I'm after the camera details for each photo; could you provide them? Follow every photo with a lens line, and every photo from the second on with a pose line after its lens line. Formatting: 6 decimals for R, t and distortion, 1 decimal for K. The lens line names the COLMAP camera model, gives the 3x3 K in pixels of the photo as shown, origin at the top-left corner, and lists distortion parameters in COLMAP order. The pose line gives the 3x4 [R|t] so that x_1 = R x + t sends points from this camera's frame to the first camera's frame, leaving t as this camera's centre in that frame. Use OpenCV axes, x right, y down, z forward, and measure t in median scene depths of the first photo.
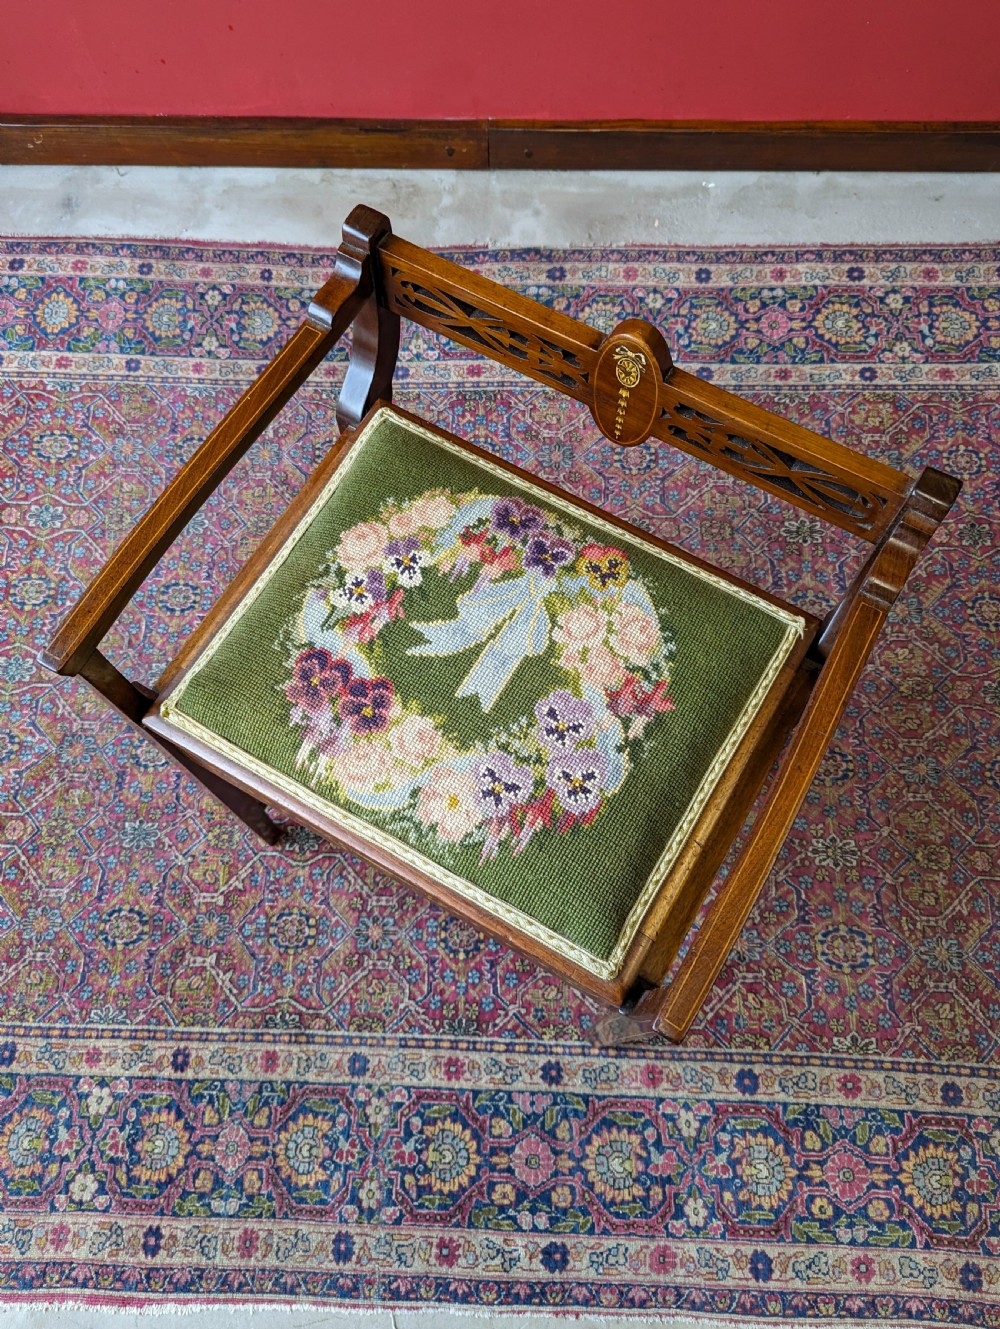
lens RADIAL K [[1017.9, 0, 497.3], [0, 1017.9, 703.6], [0, 0, 1]] dist [0.055299, -0.052358]
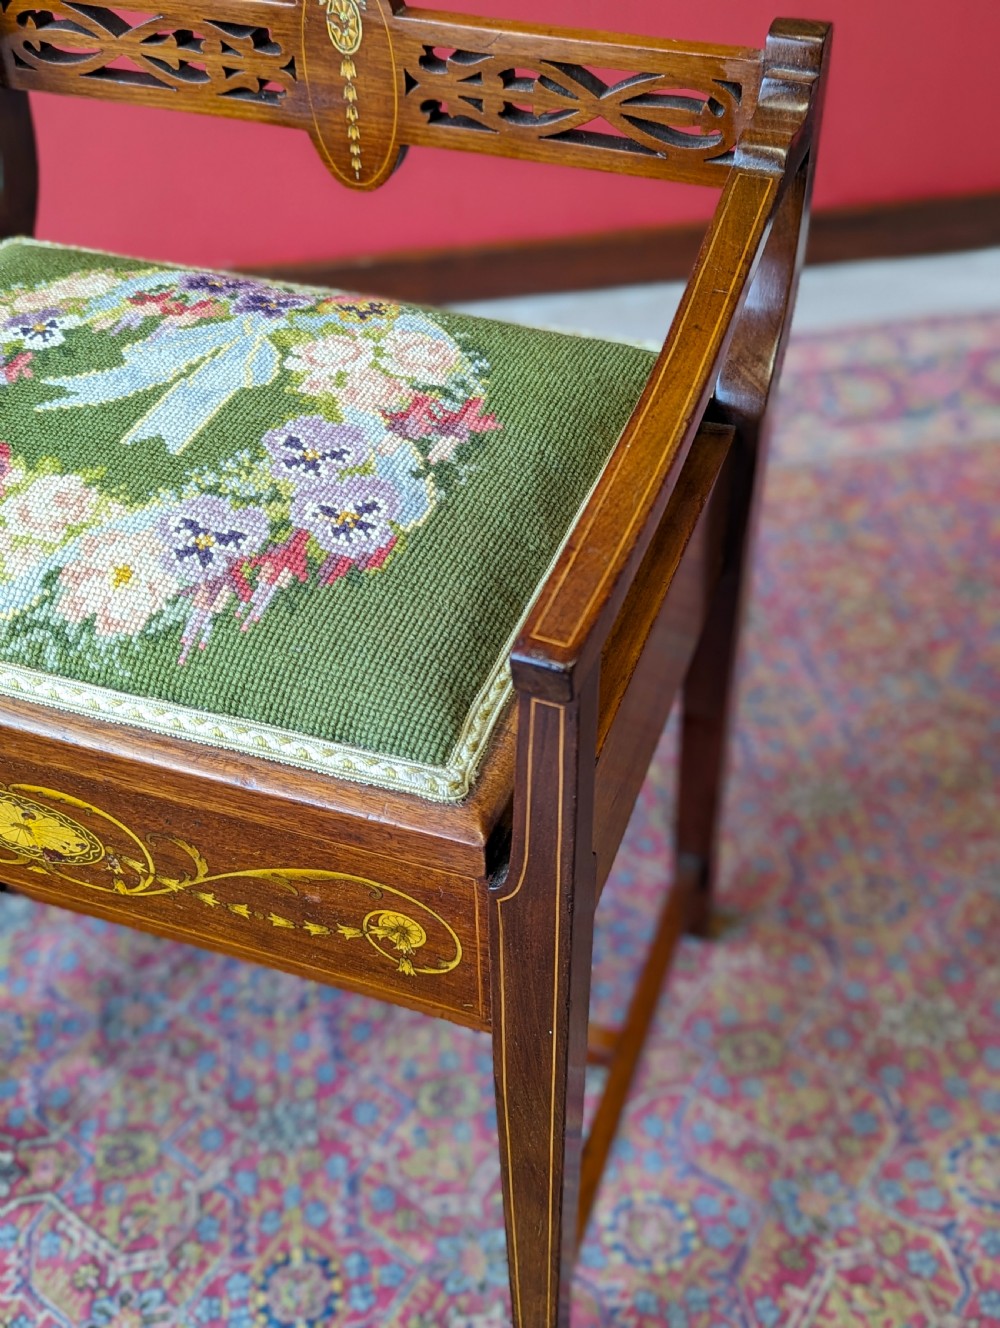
lens RADIAL K [[1424.7, 0, 513.9], [0, 1424.7, 661.2], [0, 0, 1]] dist [0.049614, -0.058108]
pose [[0.981411, -0.129827, 0.141339, 0.029847], [0.180386, 0.875437, -0.448410, 0.326904], [-0.065517, 0.465570, 0.882583, 0.215238]]
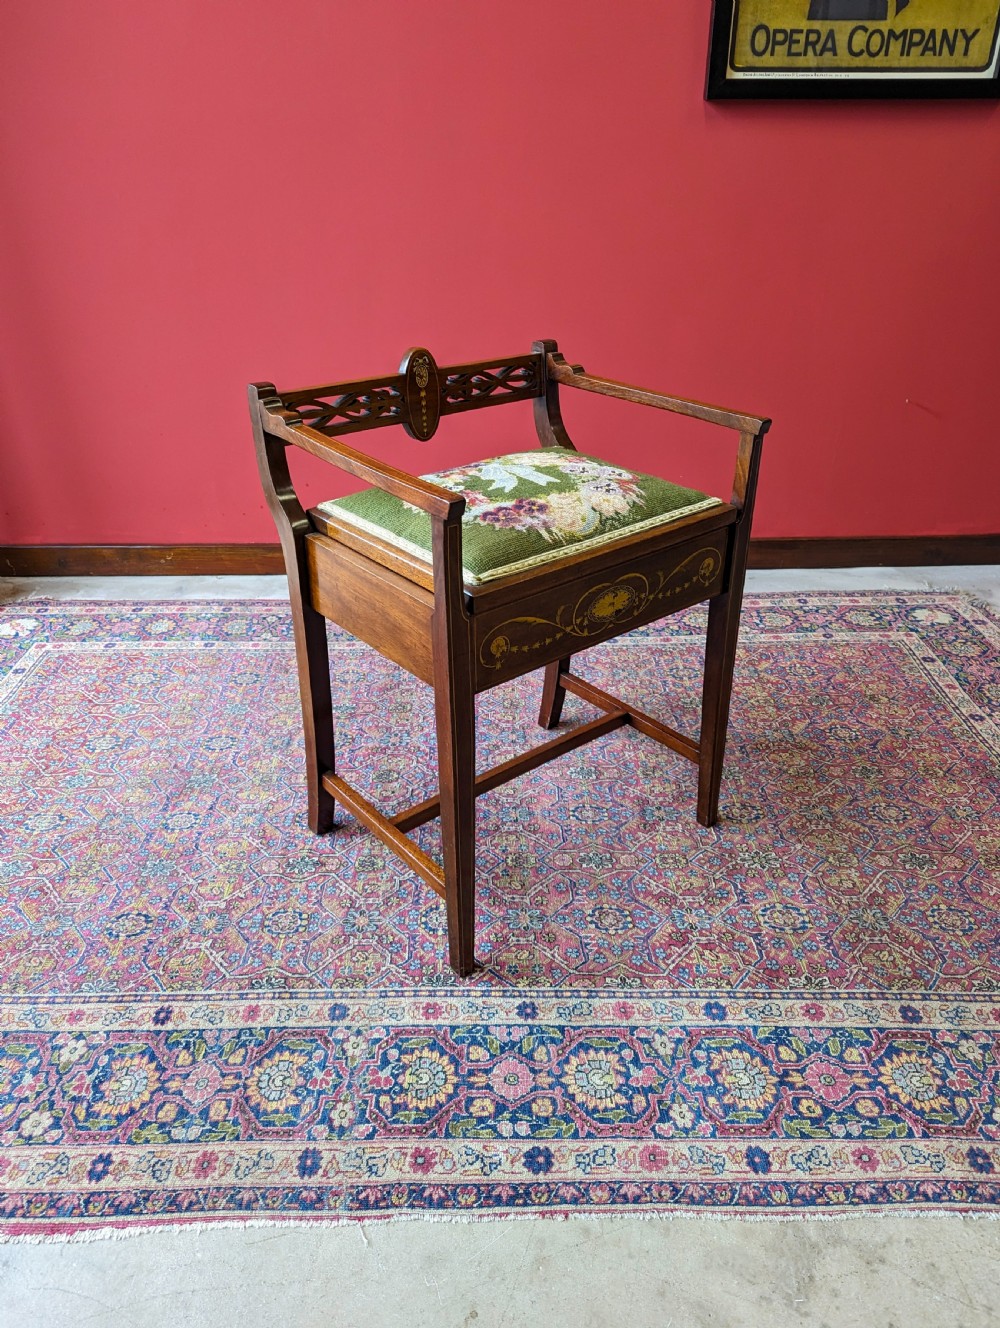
lens RADIAL K [[941.6, 0, 505.7], [0, 941.6, 658.5], [0, 0, 1]] dist [0.064043, -0.063180]
pose [[0.999011, -0.007867, 0.043756, -0.007536], [0.035280, 0.739185, -0.672578, 0.758198], [-0.027053, 0.673457, 0.738731, 0.056047]]
